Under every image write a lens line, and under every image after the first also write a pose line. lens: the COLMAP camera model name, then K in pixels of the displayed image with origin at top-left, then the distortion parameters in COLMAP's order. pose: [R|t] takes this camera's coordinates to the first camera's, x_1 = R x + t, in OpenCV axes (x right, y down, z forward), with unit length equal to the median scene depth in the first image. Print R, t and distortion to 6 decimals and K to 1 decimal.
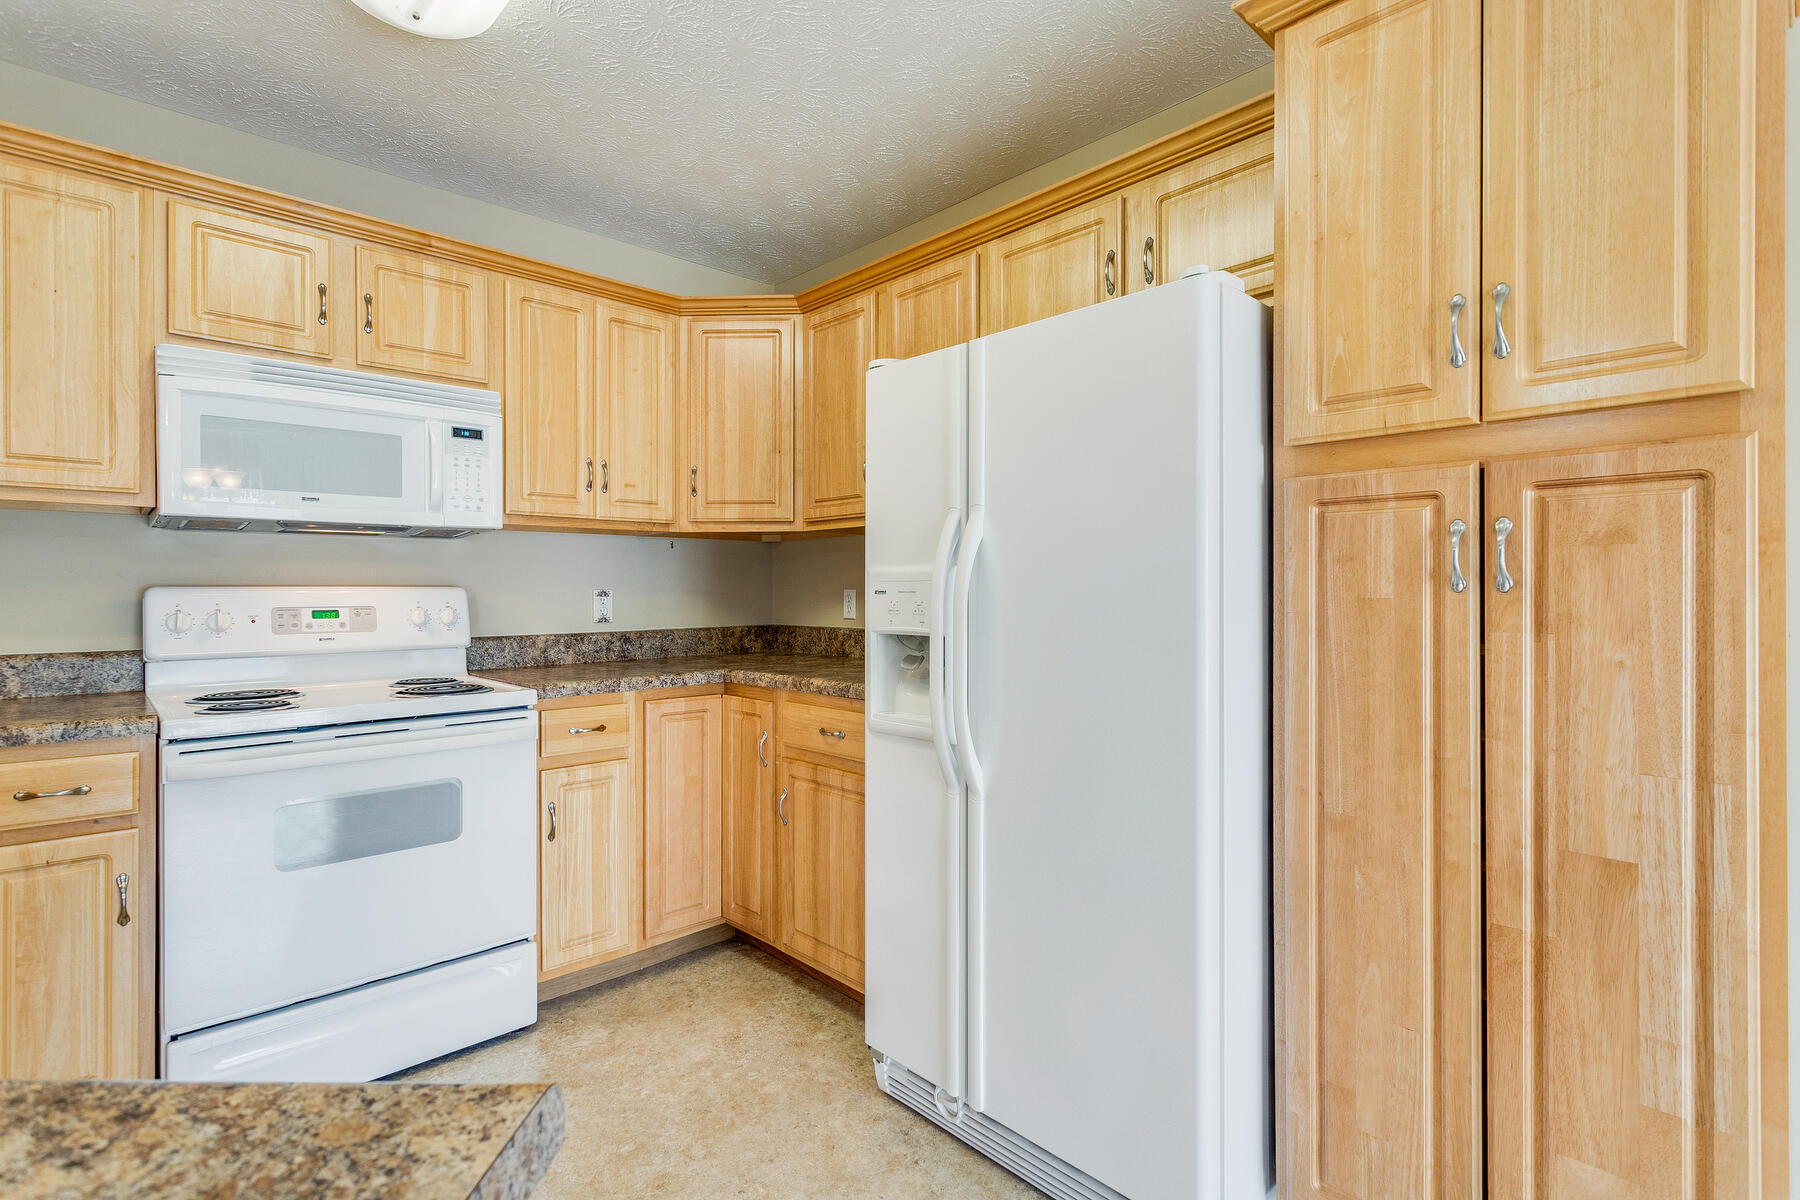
lens RADIAL K [[859.7, 0, 907.2], [0, 859.7, 591.0], [0, 0, 1]] dist [-0.001013, 0.002064]
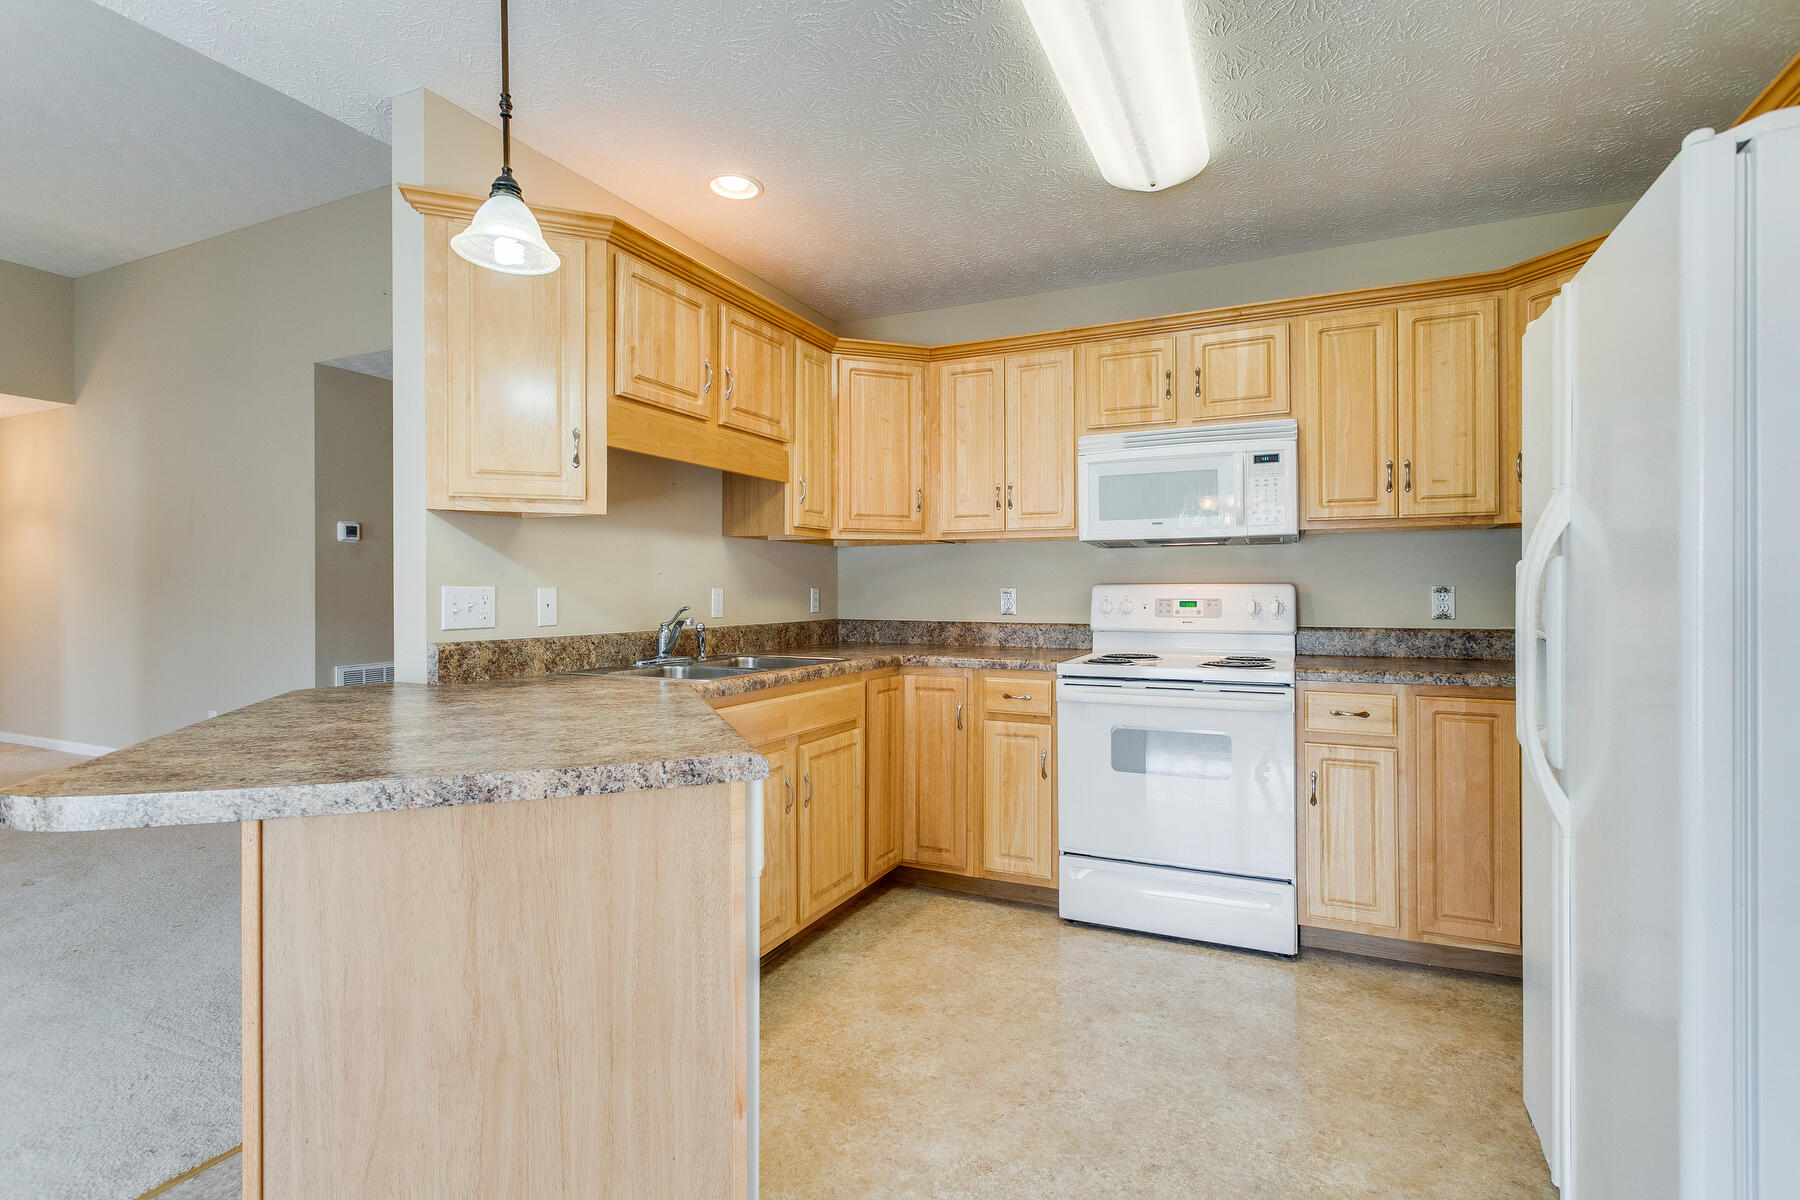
lens RADIAL K [[859.7, 0, 886.1], [0, 859.7, 584.5], [0, 0, 1]] dist [-0.001013, 0.002064]
pose [[0.349094, -0.004034, -0.937079, 0.455607], [0.001178, 0.999992, -0.003867, 0.000267], [0.937087, 0.000246, 0.349096, 0.065599]]
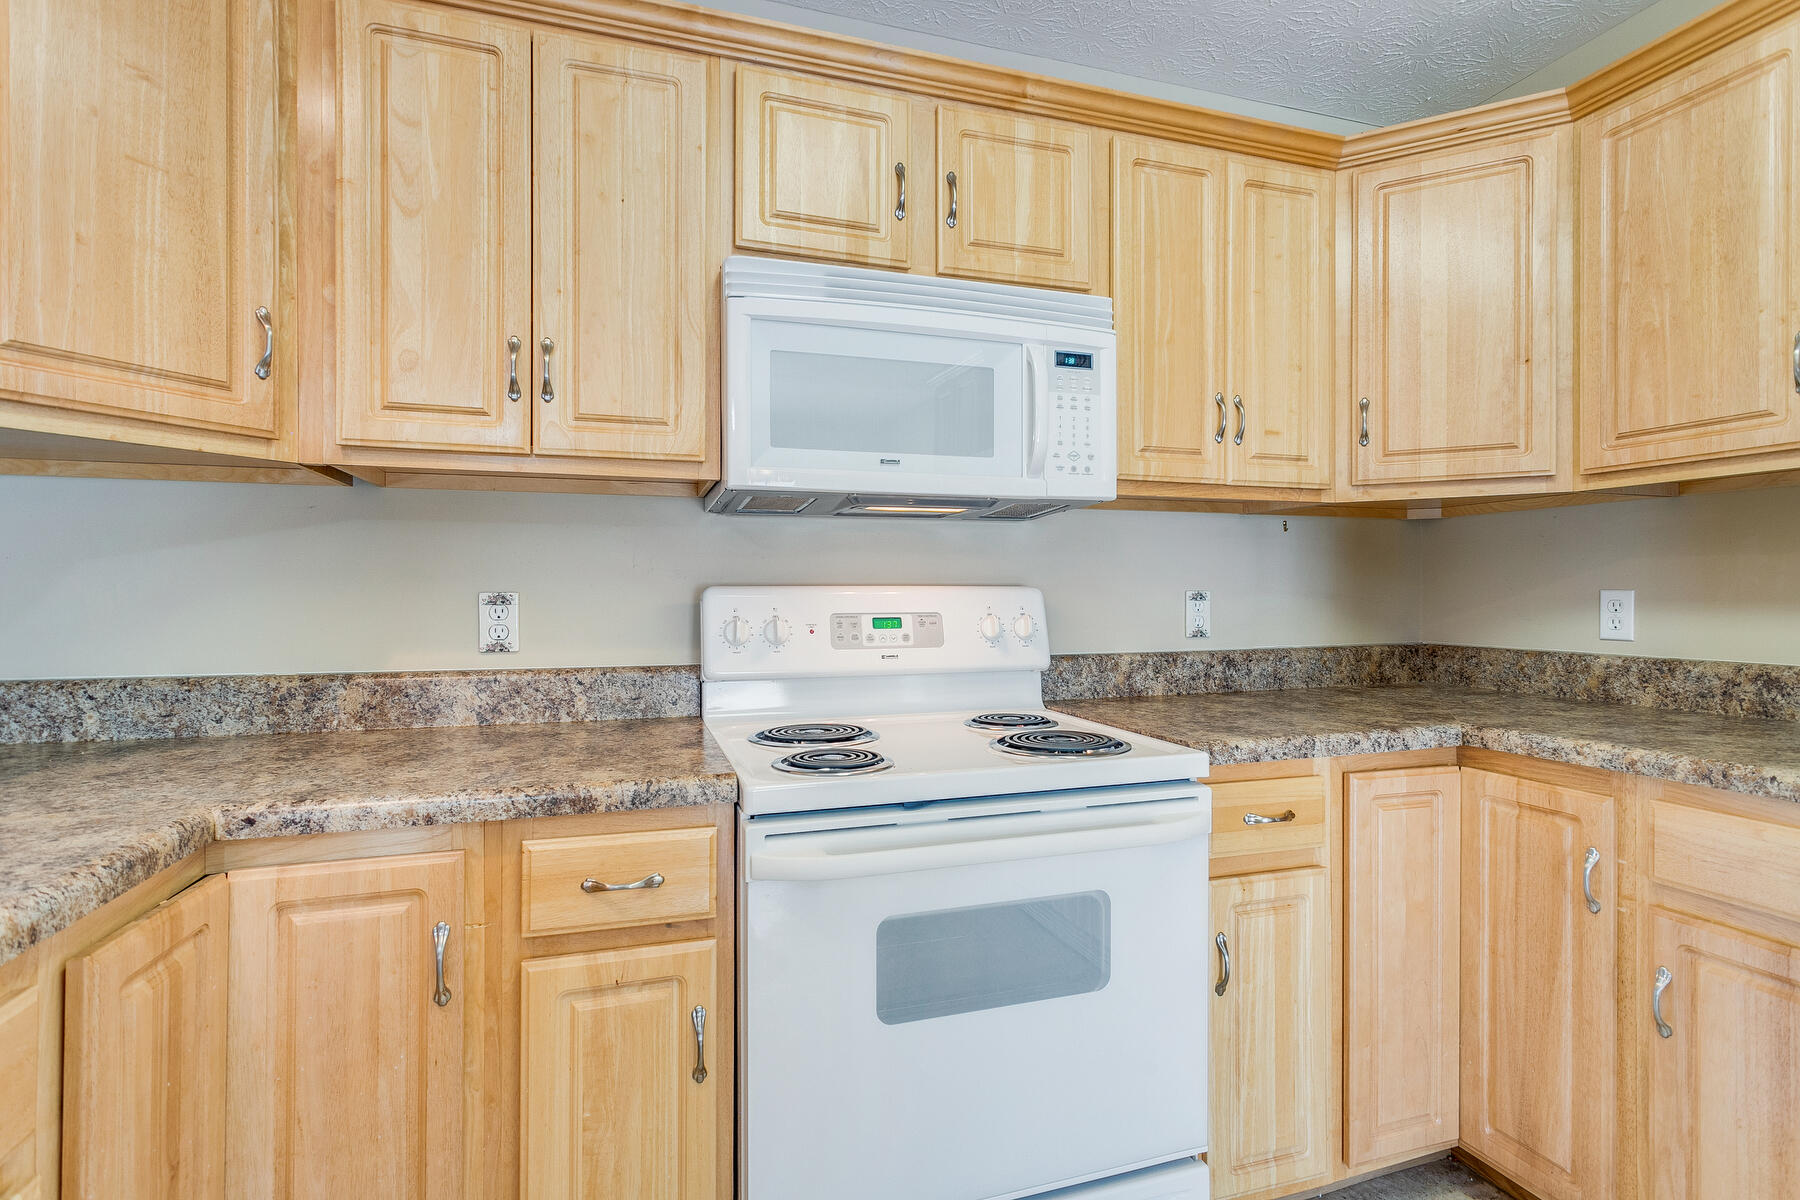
lens RADIAL K [[859.7, 0, 899.1], [0, 859.7, 588.9], [0, 0, 1]] dist [-0.001013, 0.002064]
pose [[0.901736, -0.001021, -0.432286, -0.349849], [-0.001239, 0.999987, -0.004947, 0.001180], [0.432285, 0.004996, 0.901723, 0.334531]]
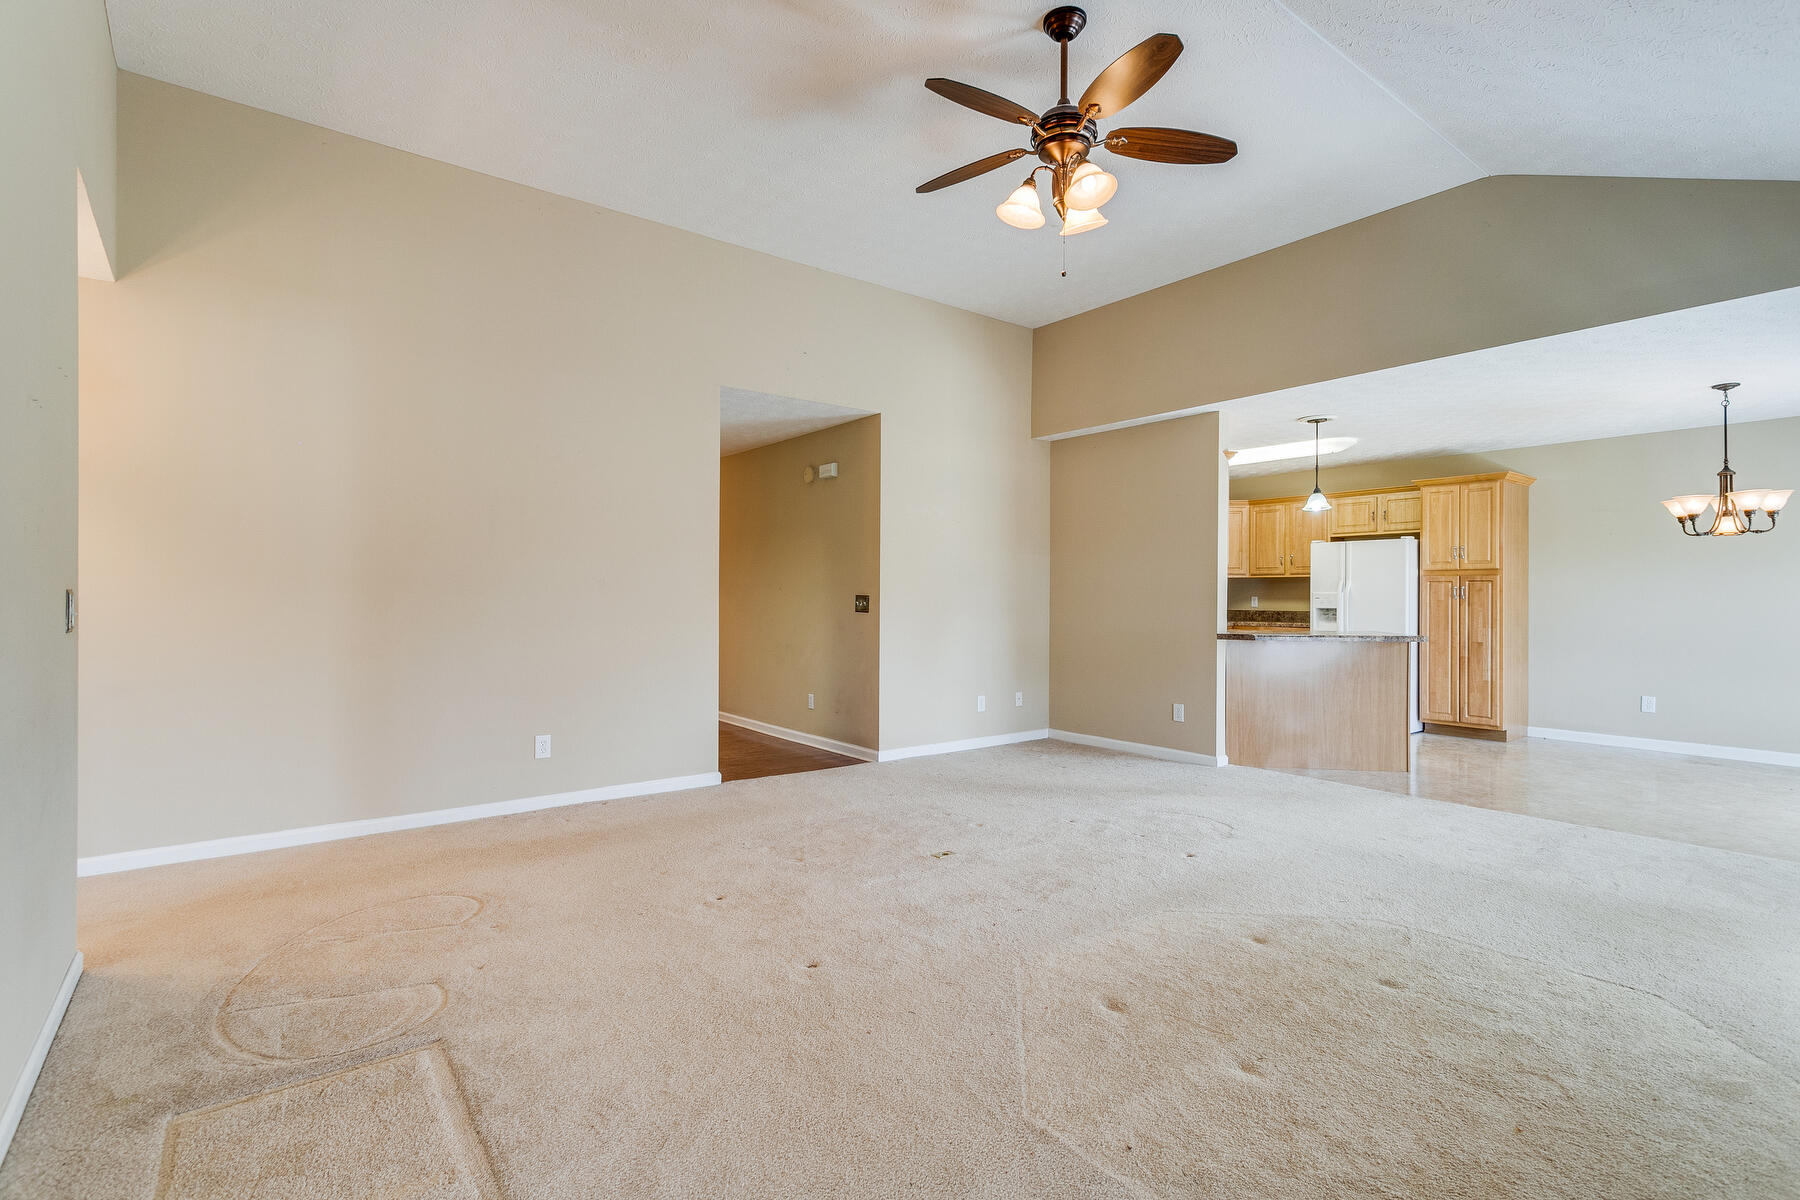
lens RADIAL K [[859.7, 0, 905.0], [0, 859.7, 589.9], [0, 0, 1]] dist [-0.001013, 0.002064]
pose [[0.995337, 0.009075, -0.096028, -1.281366], [-0.009695, 0.999935, -0.005993, 0.005609], [0.095968, 0.006896, 0.995361, -2.634375]]
